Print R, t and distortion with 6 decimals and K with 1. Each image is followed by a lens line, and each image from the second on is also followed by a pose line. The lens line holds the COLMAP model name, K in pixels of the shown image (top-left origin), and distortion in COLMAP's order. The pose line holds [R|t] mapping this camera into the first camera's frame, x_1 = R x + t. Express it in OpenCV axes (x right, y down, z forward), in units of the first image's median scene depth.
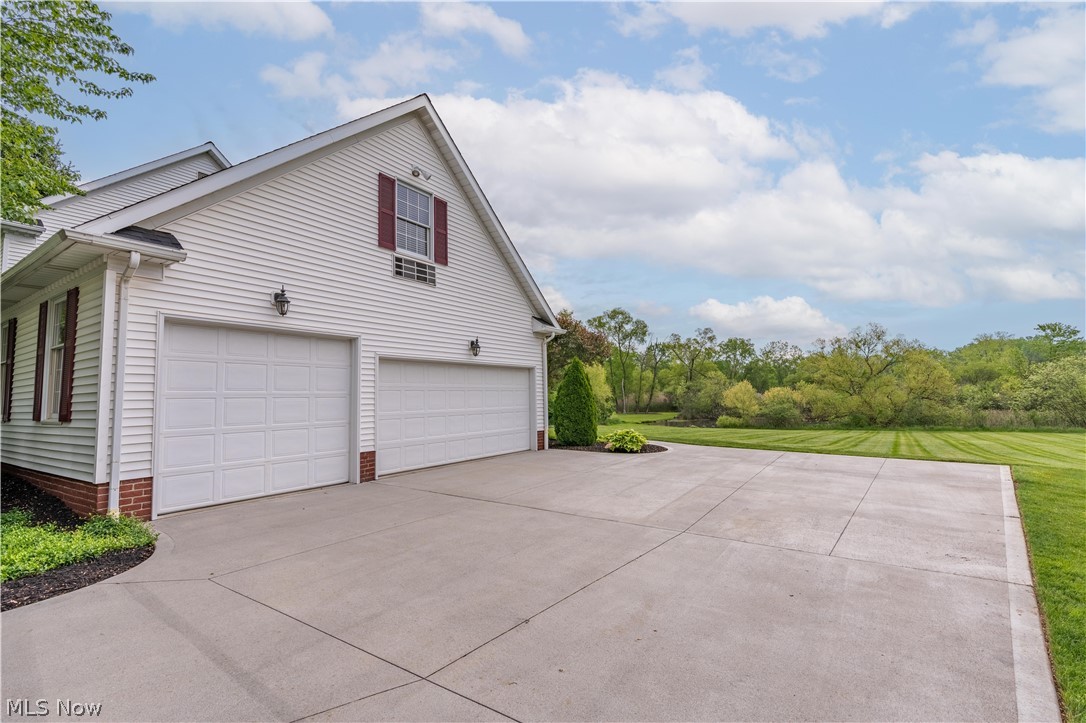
lens RADIAL K [[485.6, 0, 549.9], [0, 485.6, 361.9], [0, 0, 1]] dist [-0.001138, 0.000701]
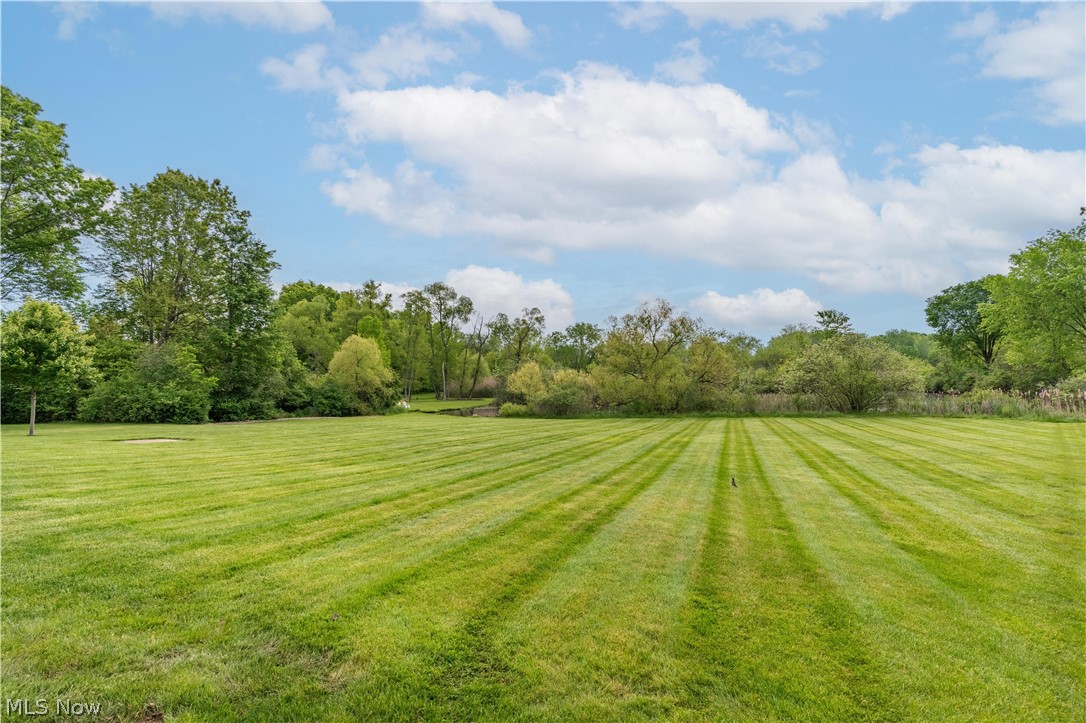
lens RADIAL K [[485.6, 0, 549.9], [0, 485.6, 361.9], [0, 0, 1]] dist [-0.001138, 0.000701]
pose [[0.966841, 0.007816, 0.255258, 0.114158], [-0.015661, 0.999465, 0.028715, 0.007019], [-0.254897, -0.031760, 0.966447, 0.083995]]
